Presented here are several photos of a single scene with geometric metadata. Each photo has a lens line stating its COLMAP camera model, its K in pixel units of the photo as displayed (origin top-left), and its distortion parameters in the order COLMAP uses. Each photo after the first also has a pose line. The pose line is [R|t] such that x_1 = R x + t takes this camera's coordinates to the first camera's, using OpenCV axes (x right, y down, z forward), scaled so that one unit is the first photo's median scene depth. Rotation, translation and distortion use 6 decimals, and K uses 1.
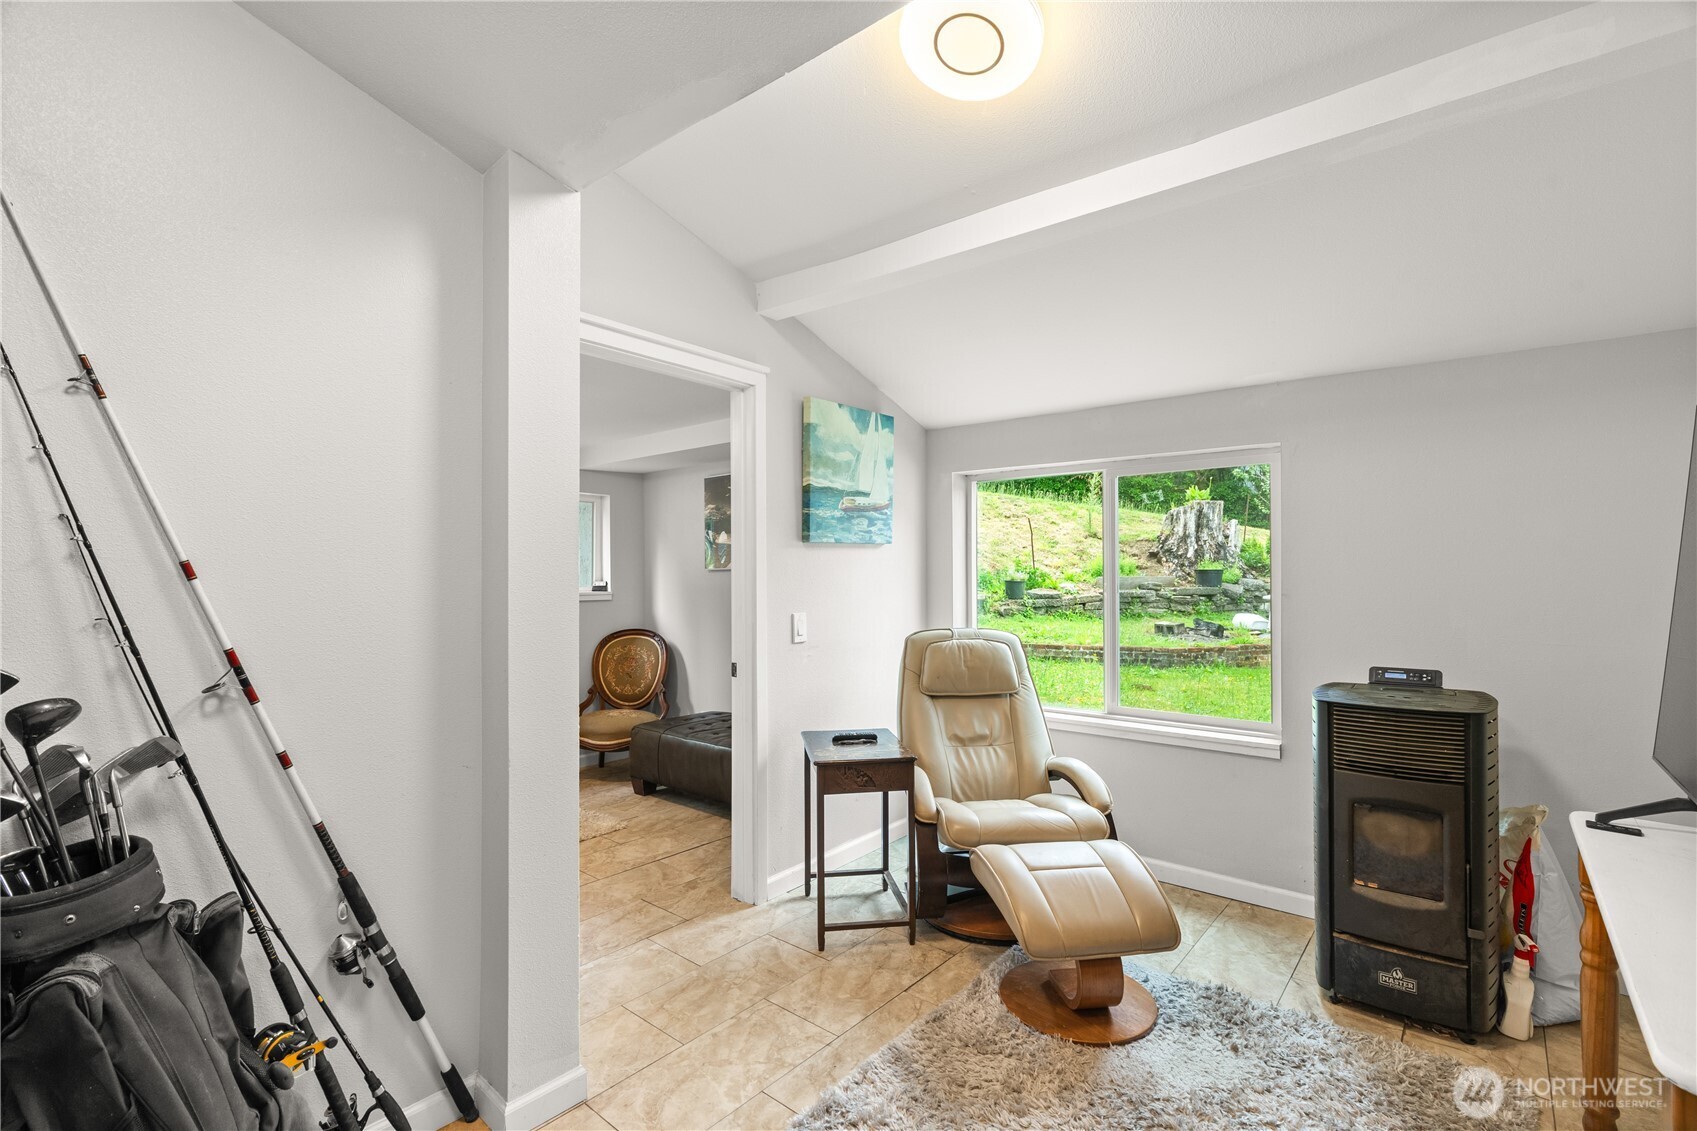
lens RADIAL K [[776.6, 0, 850.0], [0, 776.6, 575.4], [0, 0, 1]] dist [-0.000458, 0.000200]
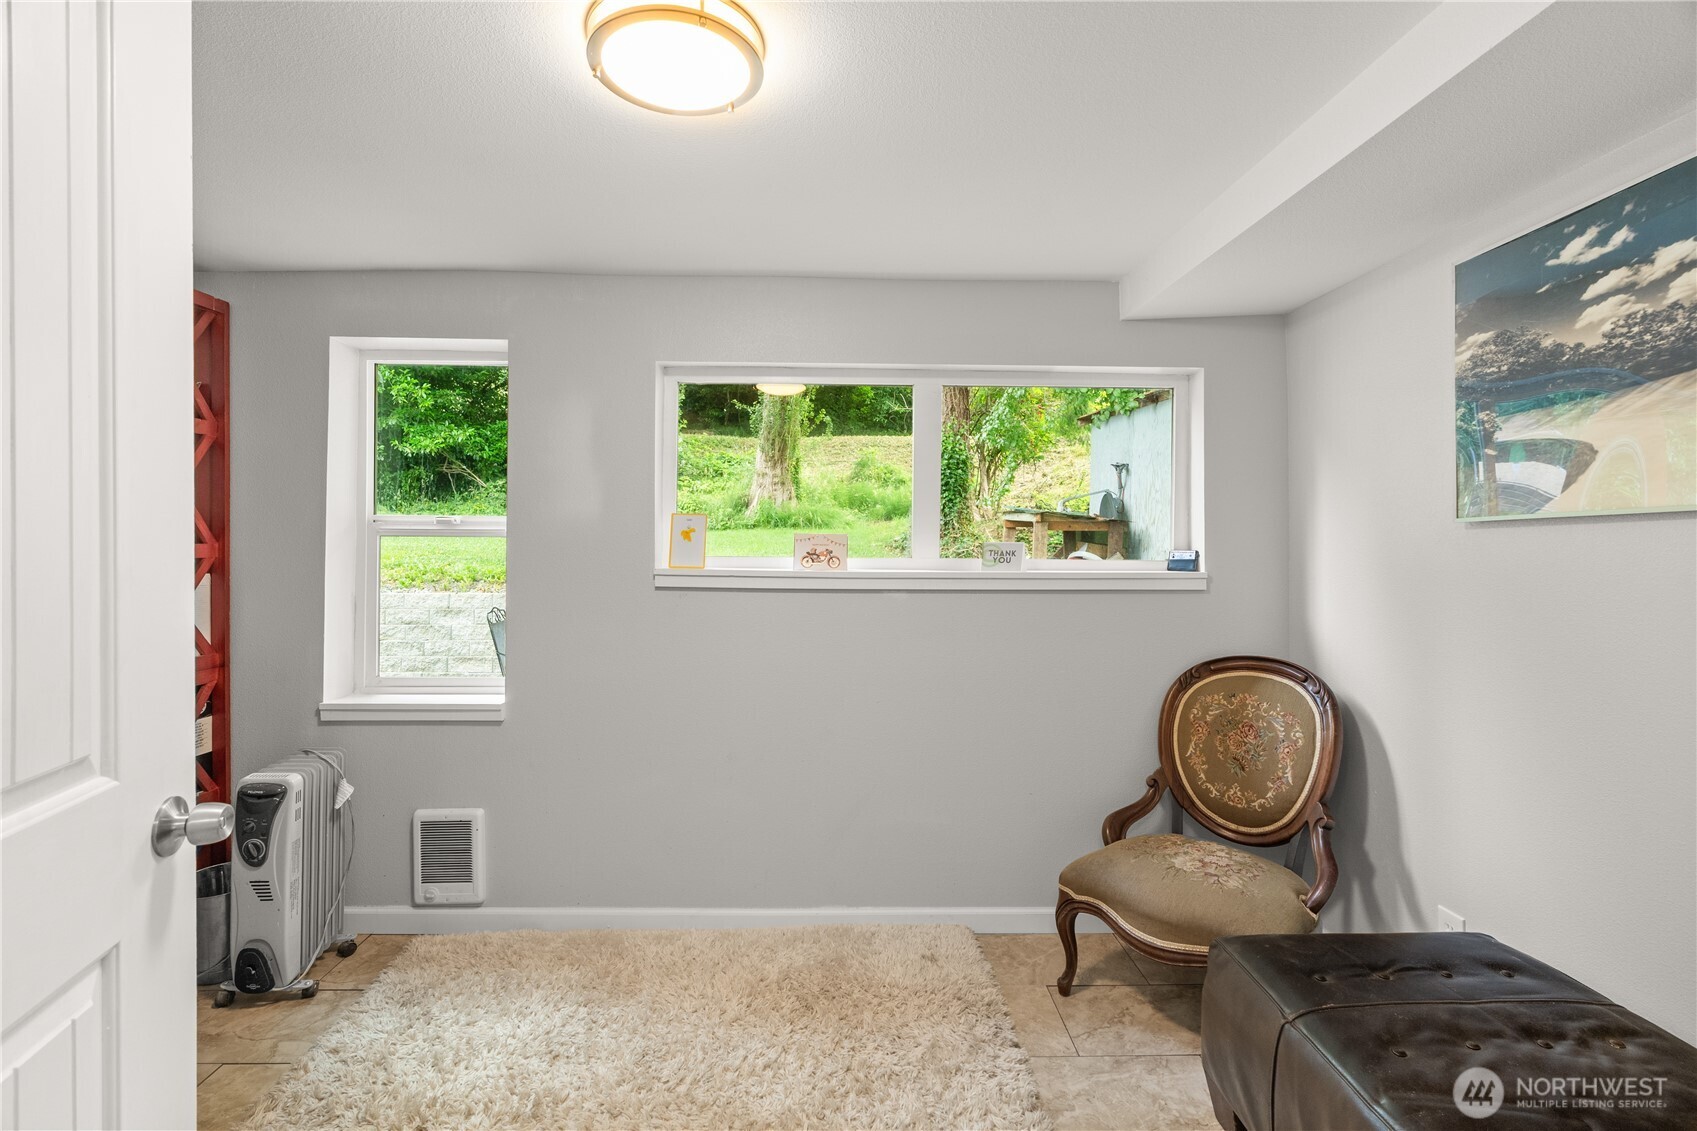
lens RADIAL K [[755.4, 0, 843.3], [0, 755.4, 554.5], [0, 0, 1]] dist [-0.034732, 0.000028]
pose [[0.663109, 0.010471, -0.748450, -0.116990], [0.000059, 0.999901, 0.014041, 0.003915], [0.748523, -0.009355, 0.663043, 0.548438]]
